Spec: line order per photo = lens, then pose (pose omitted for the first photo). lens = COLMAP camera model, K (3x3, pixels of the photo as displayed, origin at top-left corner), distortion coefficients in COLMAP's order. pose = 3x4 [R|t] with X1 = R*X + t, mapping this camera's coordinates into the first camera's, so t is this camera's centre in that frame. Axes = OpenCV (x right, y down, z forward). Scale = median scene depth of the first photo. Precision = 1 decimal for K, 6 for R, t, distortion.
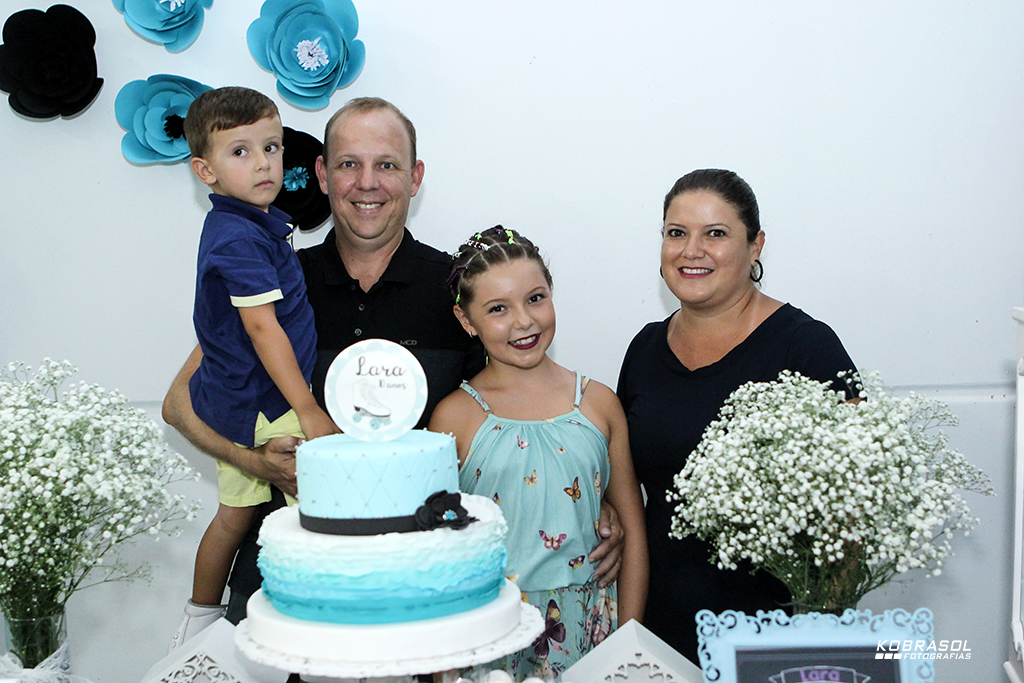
lens RADIAL K [[1420.3, 0, 512.0], [0, 1420.3, 341.5], [0, 0, 1]] dist [-0.107515, 0.354787]
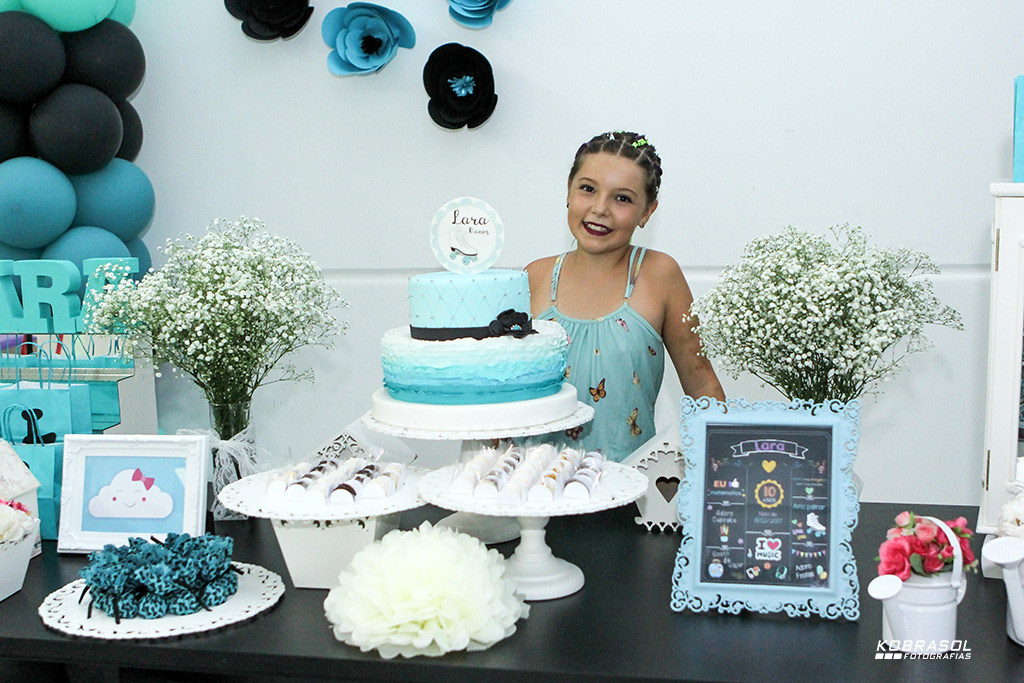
lens RADIAL K [[1364.5, 0, 512.0], [0, 1364.5, 341.5], [0, 0, 1]] dist [-0.033880, 0.021979]
pose [[0.979765, 0.023153, -0.198806, 0.207757], [-0.012004, 0.998296, 0.057102, 0.061657], [0.199790, -0.053560, 0.978374, -0.256867]]
